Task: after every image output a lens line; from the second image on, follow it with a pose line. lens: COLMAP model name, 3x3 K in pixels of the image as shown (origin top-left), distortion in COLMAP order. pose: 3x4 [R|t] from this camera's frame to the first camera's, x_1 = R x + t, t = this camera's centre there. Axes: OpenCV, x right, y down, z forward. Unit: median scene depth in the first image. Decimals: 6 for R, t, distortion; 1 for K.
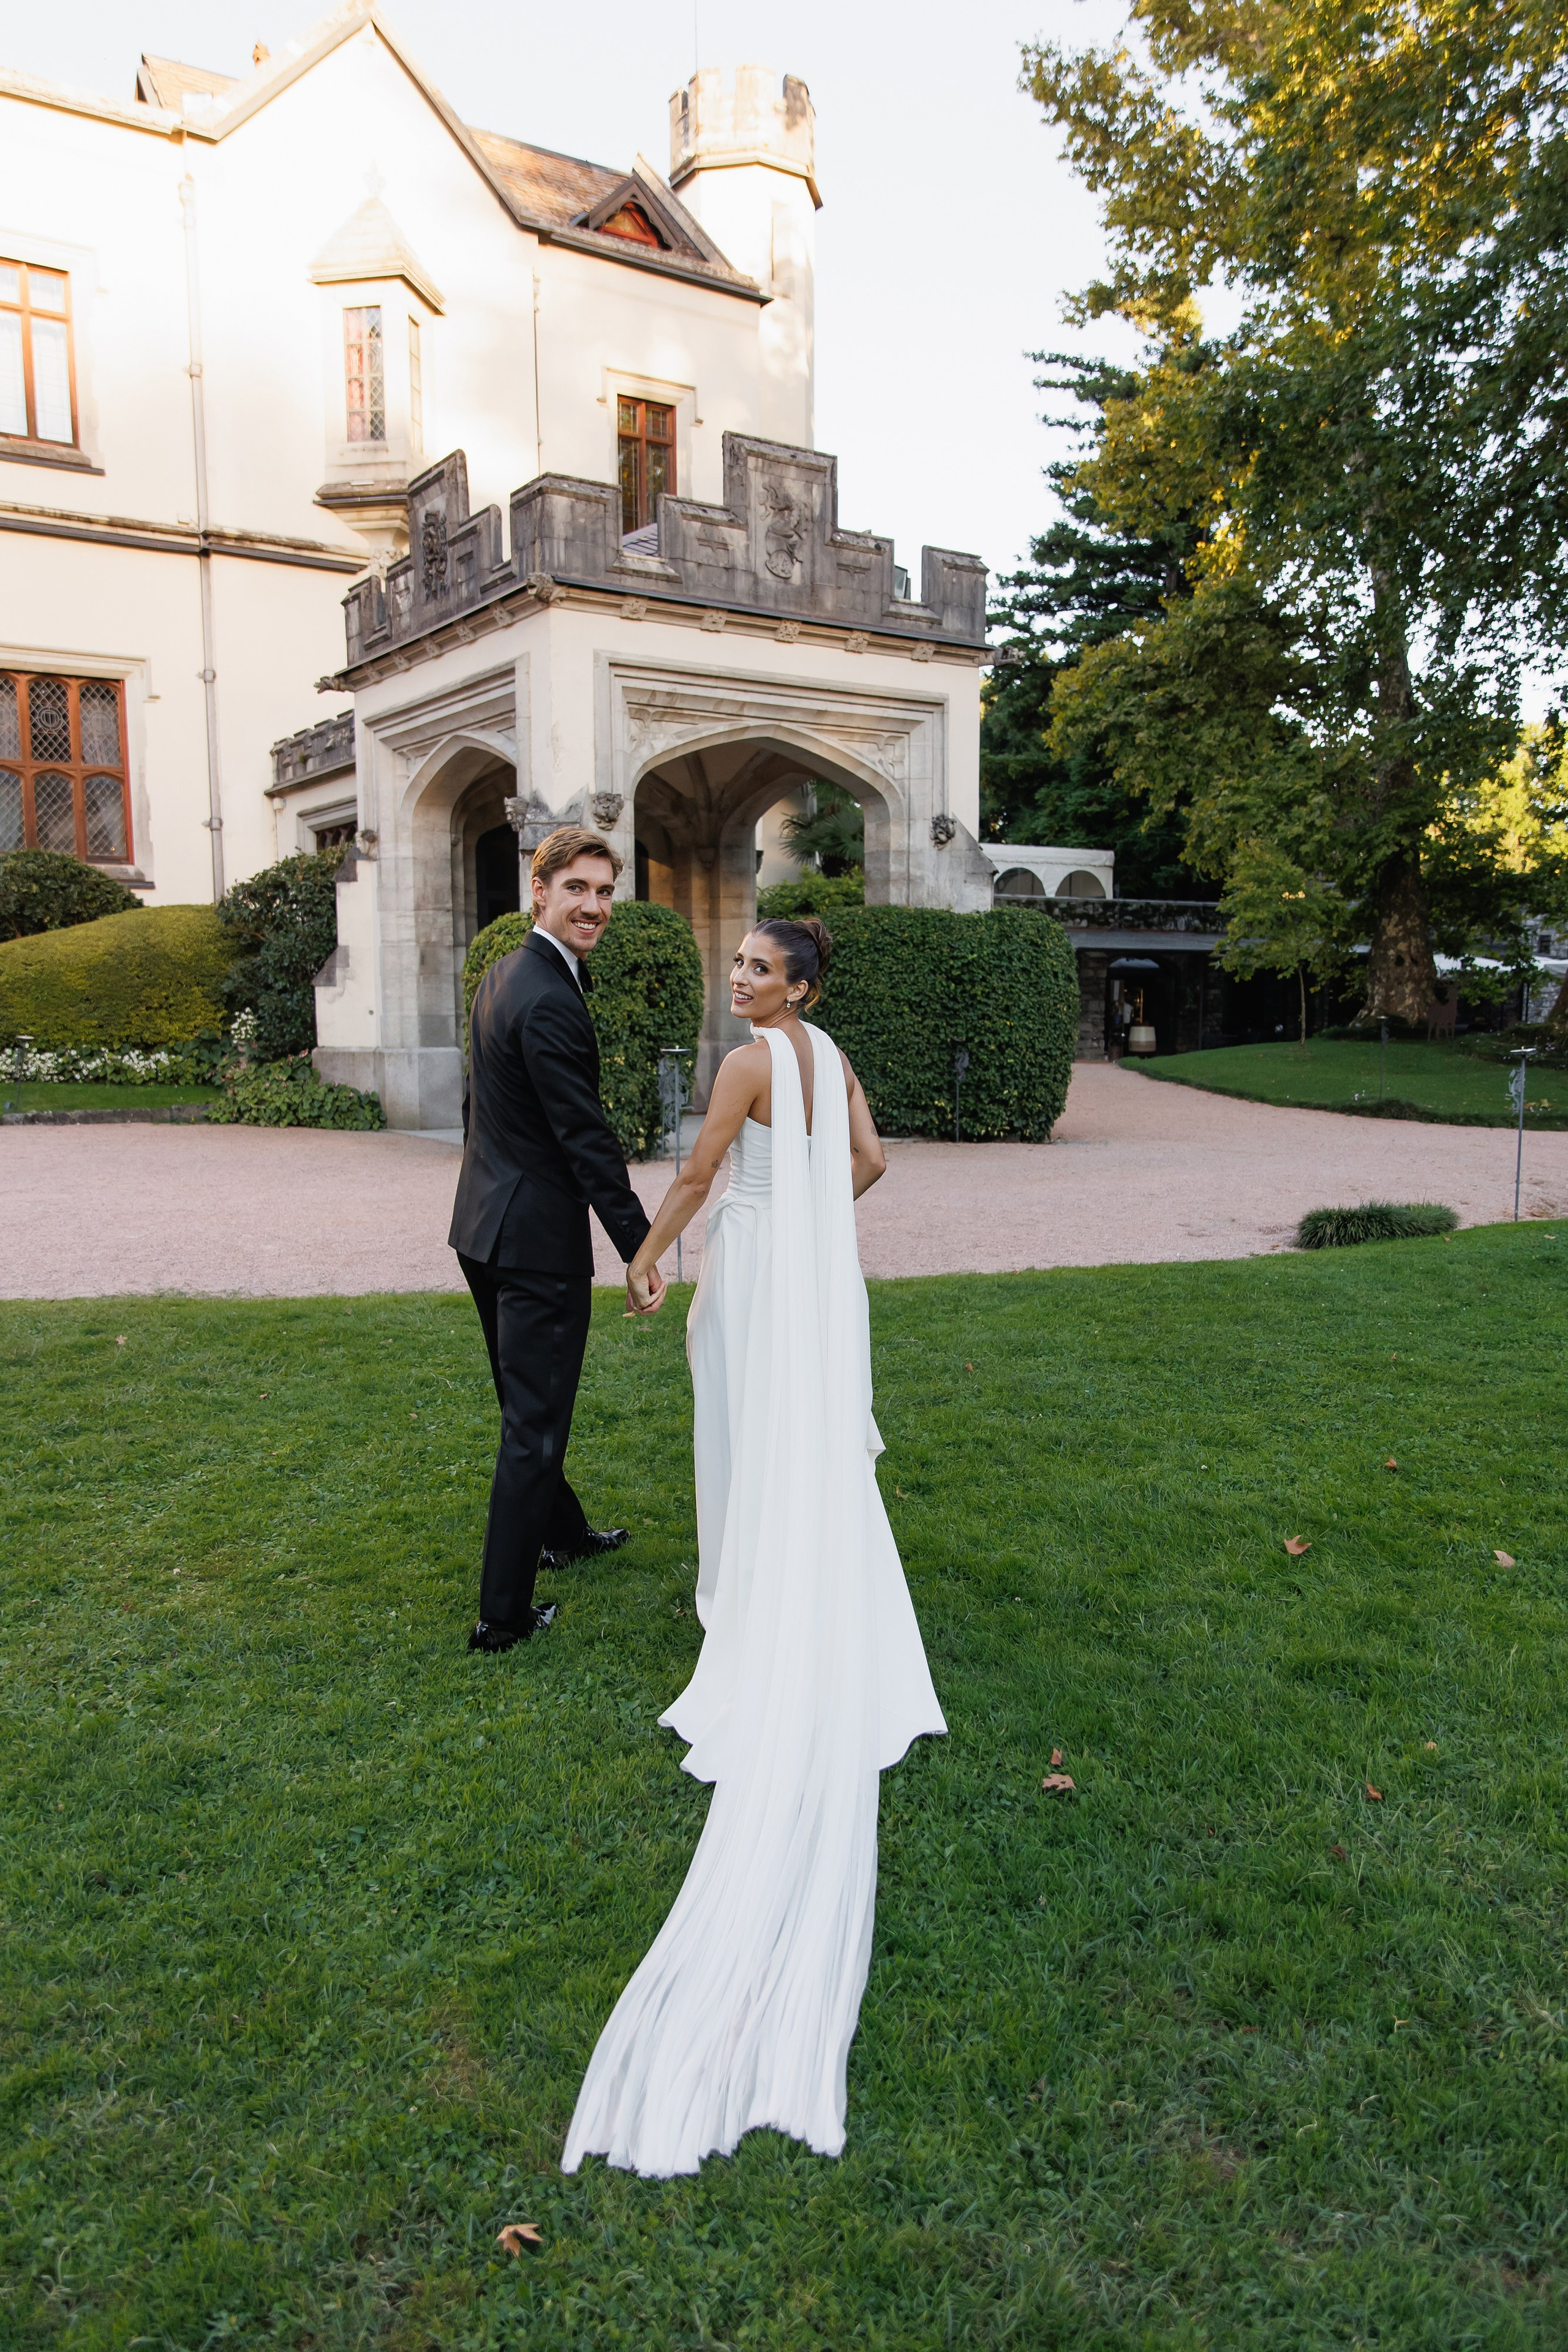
lens RADIAL K [[1625.1, 0, 772.5], [0, 1625.1, 1175.5], [0, 0, 1]] dist [0.008840, -0.004899]
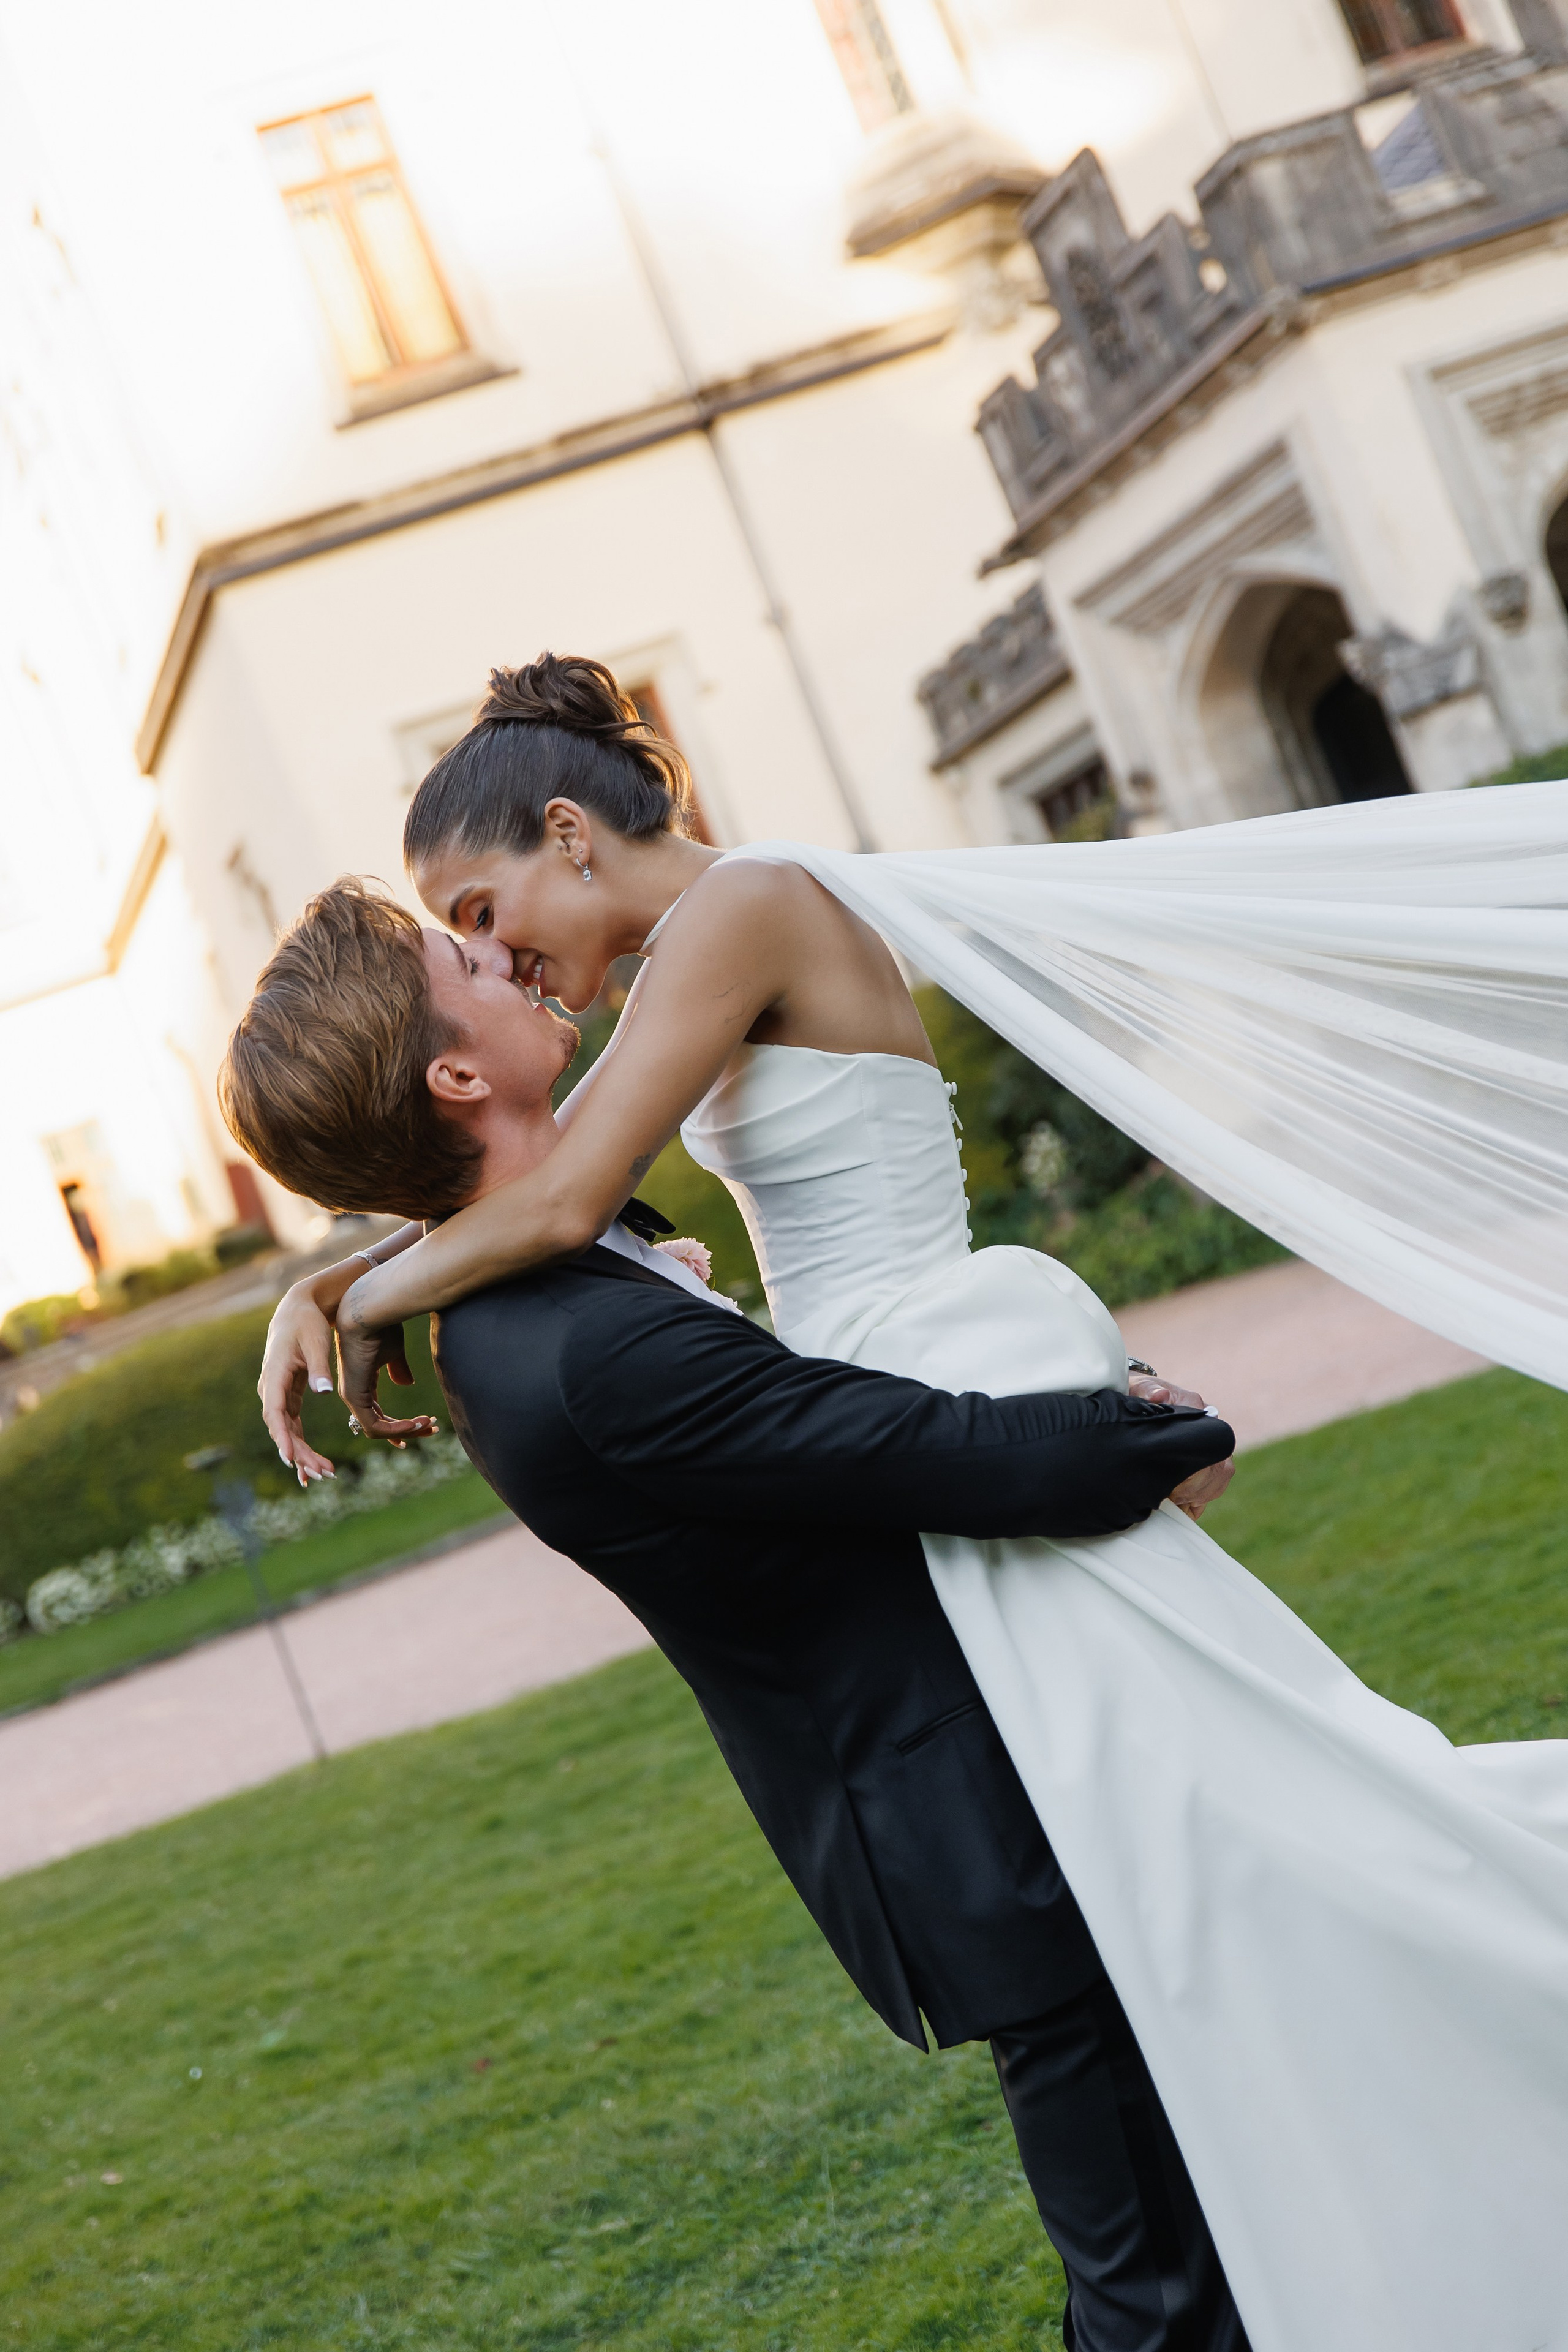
lens RADIAL K [[3816.8, 0, 770.0], [0, 3816.8, 1172.2], [0, 0, 1]] dist [0.018771, 0.000000]
pose [[0.881341, -0.332475, -0.335707, 0.041515], [0.312703, 0.943097, -0.113069, 0.032312], [0.354197, -0.005325, 0.935156, -0.279362]]
